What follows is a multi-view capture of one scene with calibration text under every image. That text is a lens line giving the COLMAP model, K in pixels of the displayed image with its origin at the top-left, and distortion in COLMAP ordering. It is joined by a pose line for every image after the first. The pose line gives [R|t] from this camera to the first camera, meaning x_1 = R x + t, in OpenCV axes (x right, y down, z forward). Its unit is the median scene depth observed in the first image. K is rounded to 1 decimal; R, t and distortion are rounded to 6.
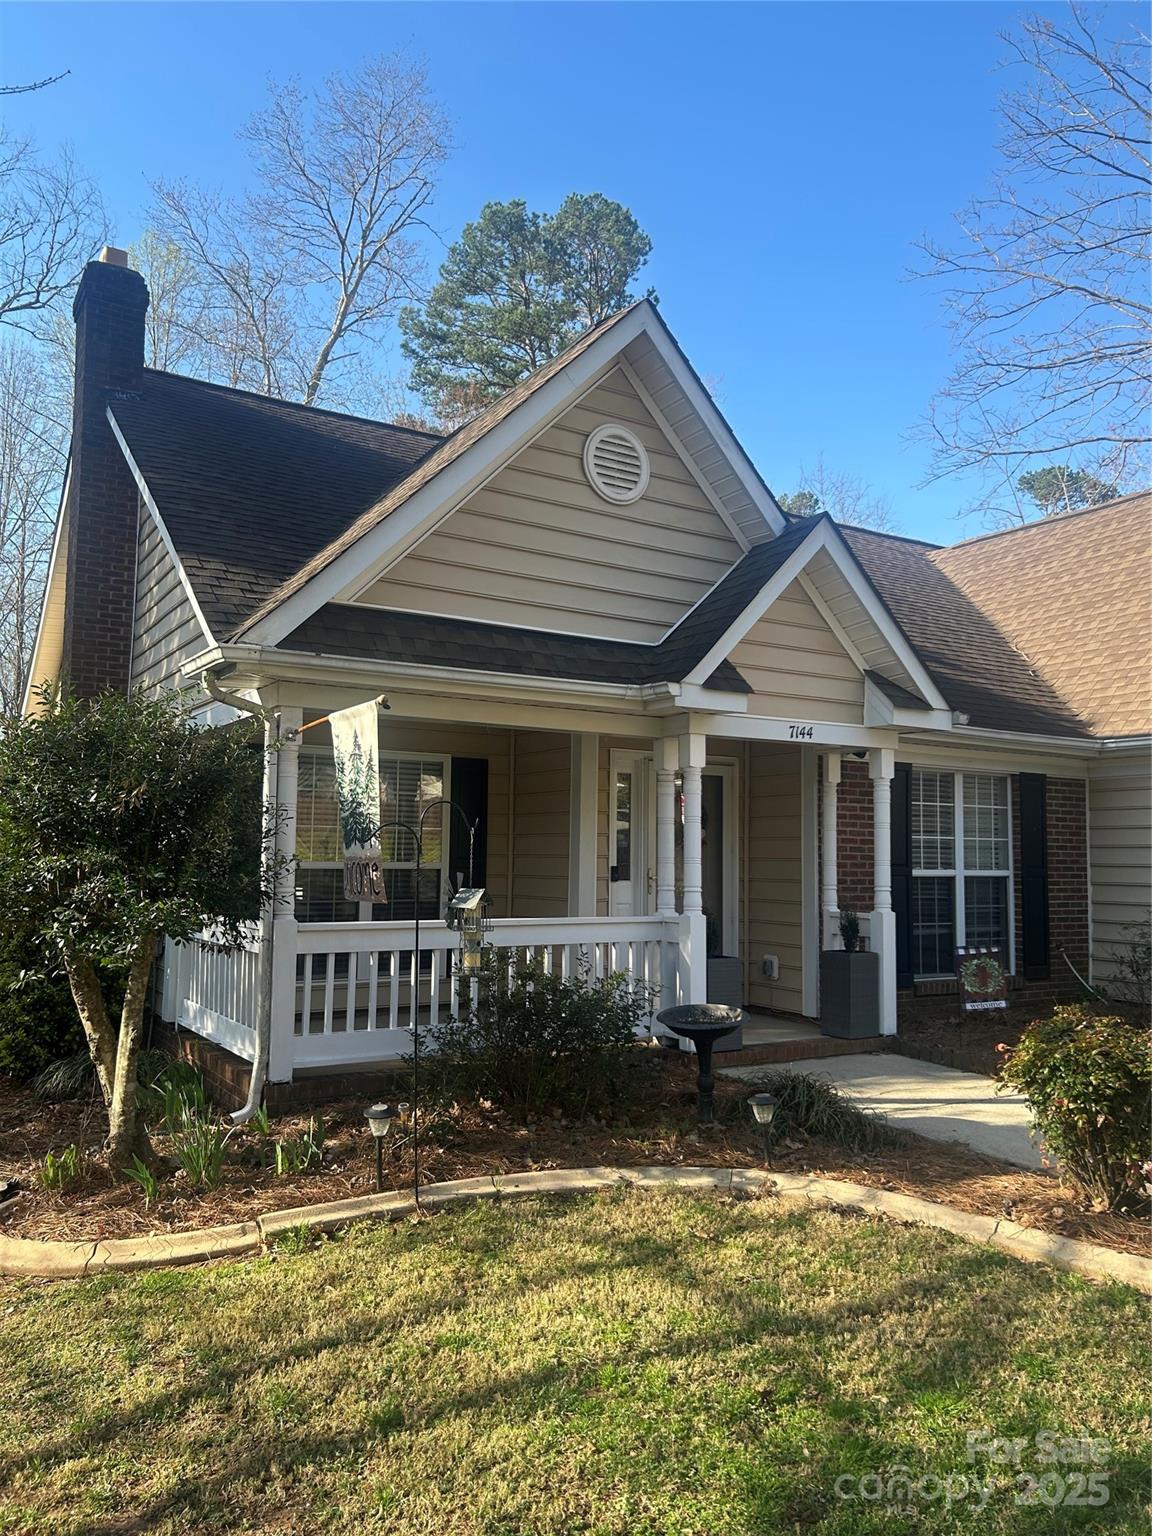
lens RADIAL K [[1165.3, 0, 576.5], [0, 1165.3, 761.9], [0, 0, 1]] dist [0.040521, -0.029871]
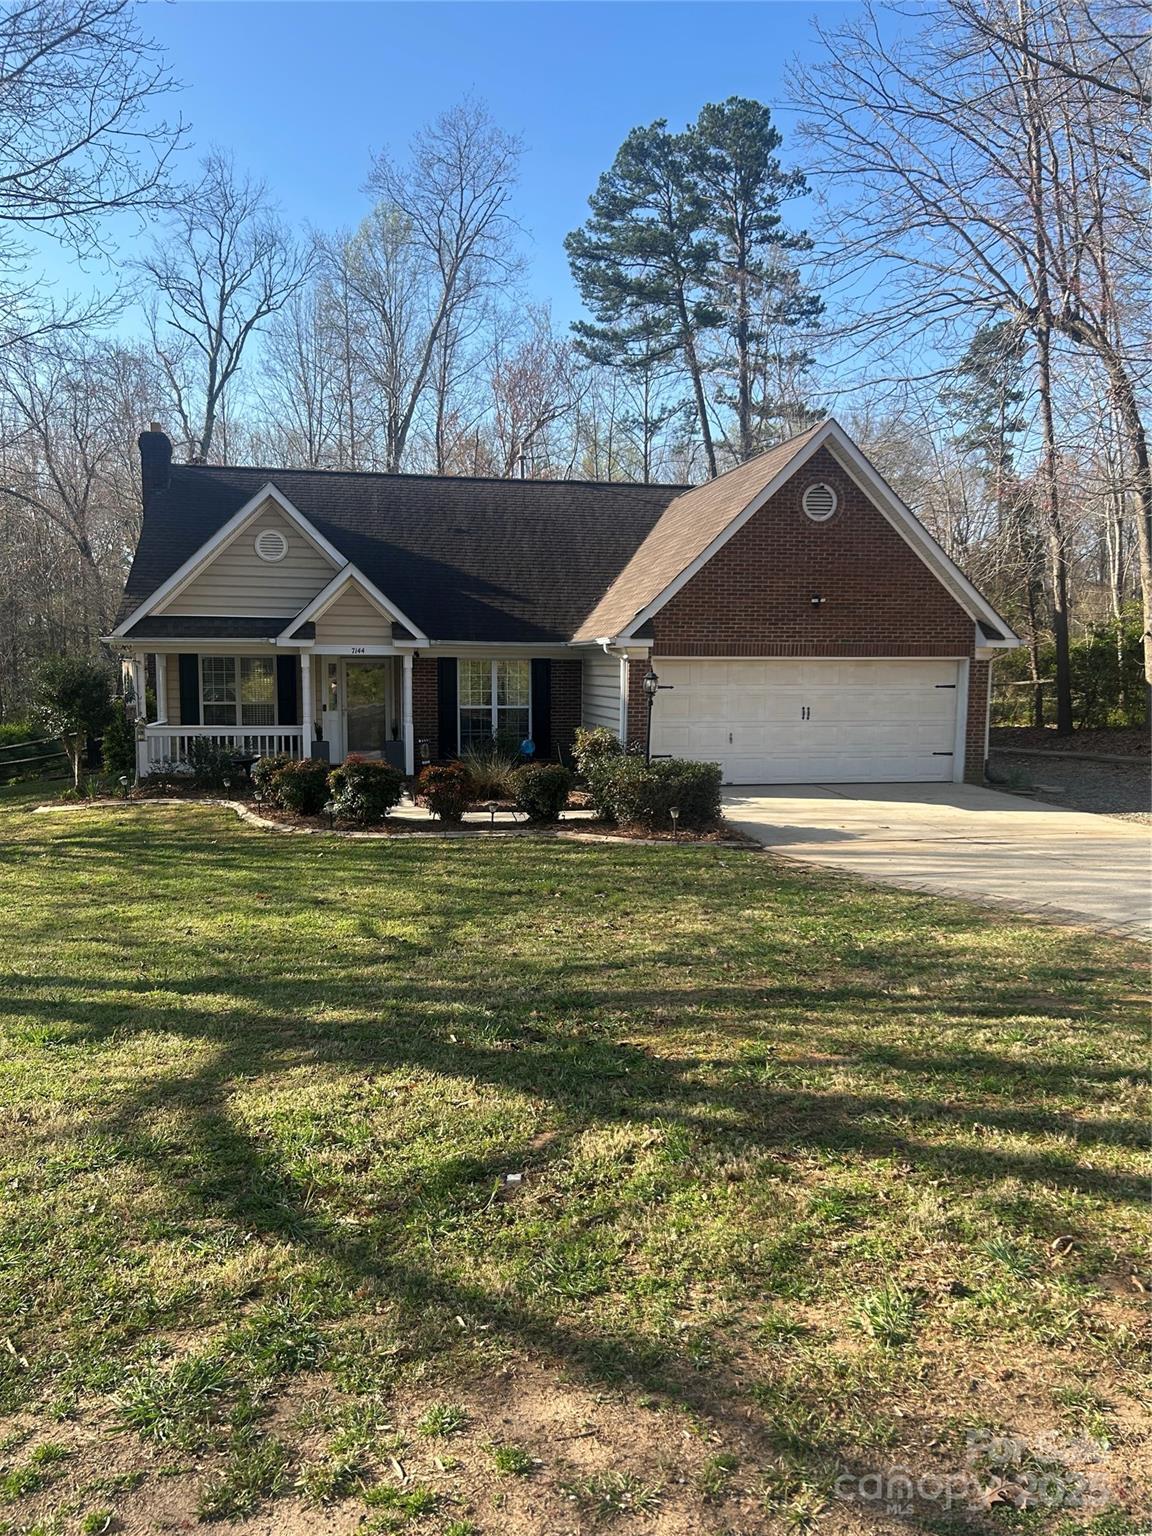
lens RADIAL K [[1165.3, 0, 574.8], [0, 1165.3, 778.5], [0, 0, 1]] dist [0.040521, -0.029871]
pose [[0.934696, 0.030387, -0.354146, 1.440751], [0.034011, 0.984121, 0.174207, -0.166647], [0.353816, -0.174876, 0.918821, -1.079864]]
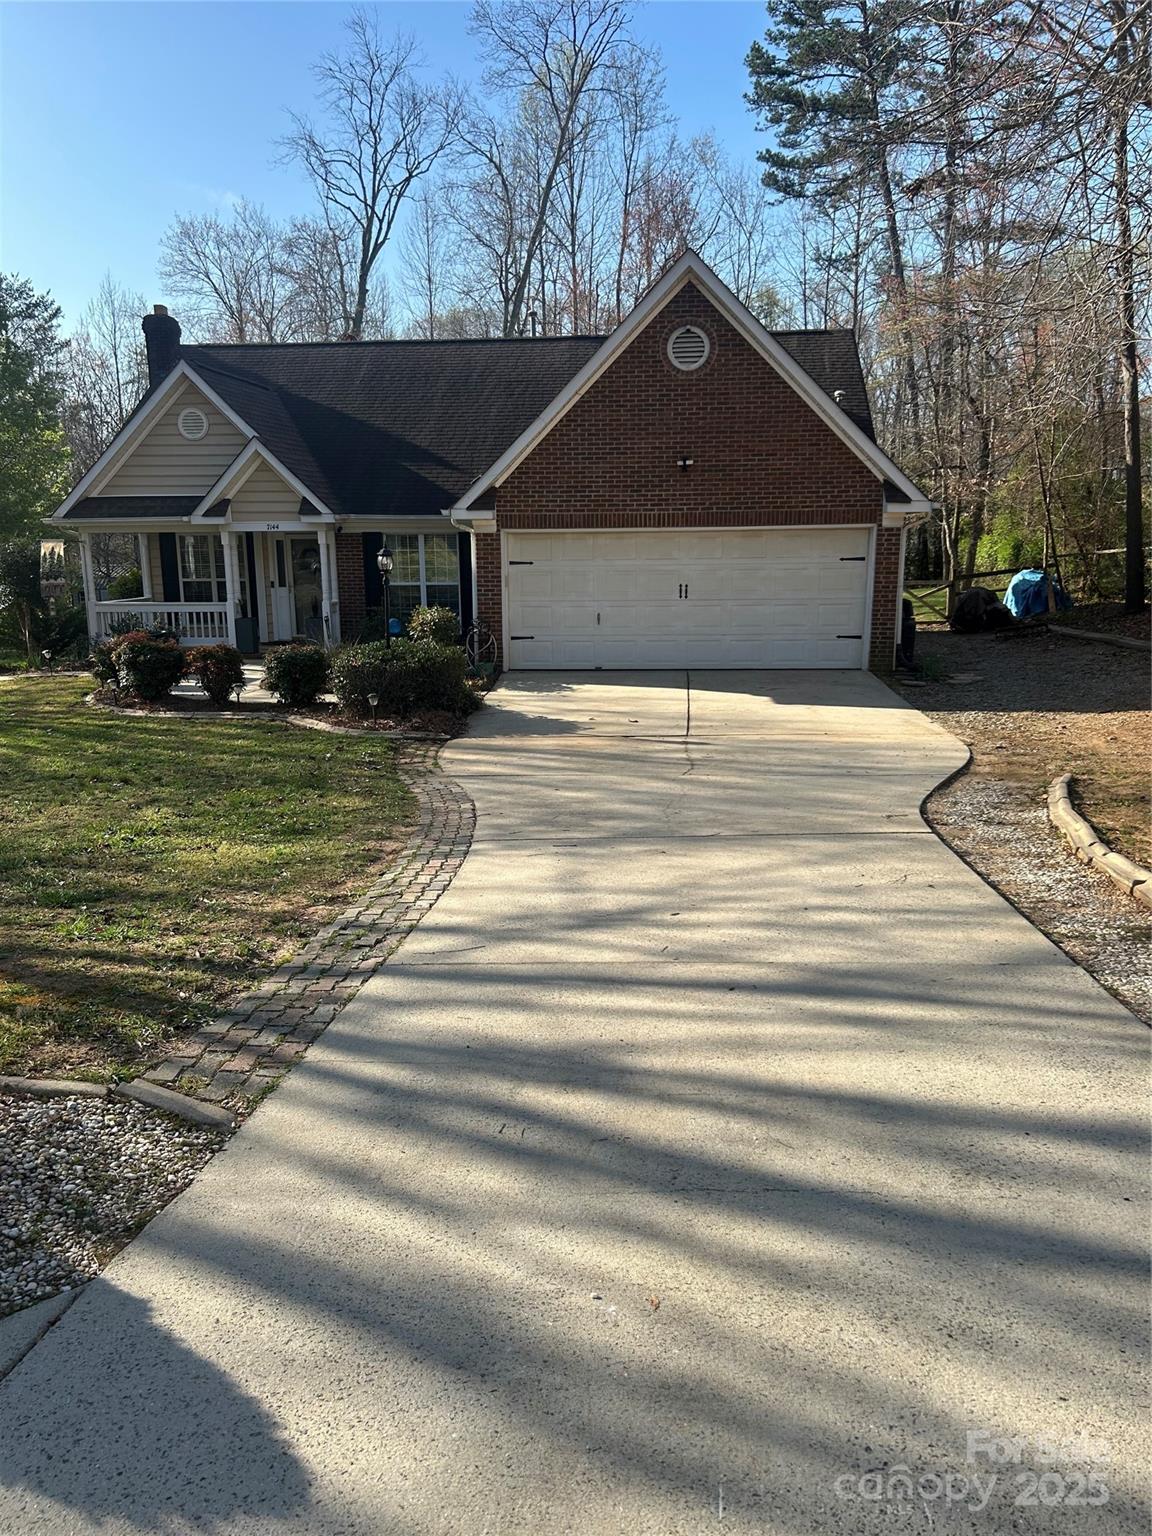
lens RADIAL K [[1165.3, 0, 573.7], [0, 1165.3, 774.3], [0, 0, 1]] dist [0.040521, -0.029871]
pose [[0.788002, 0.107515, -0.606212, 2.165866], [0.069698, 0.962726, 0.261344, -0.120531], [0.611714, -0.248191, 0.751137, -0.559952]]
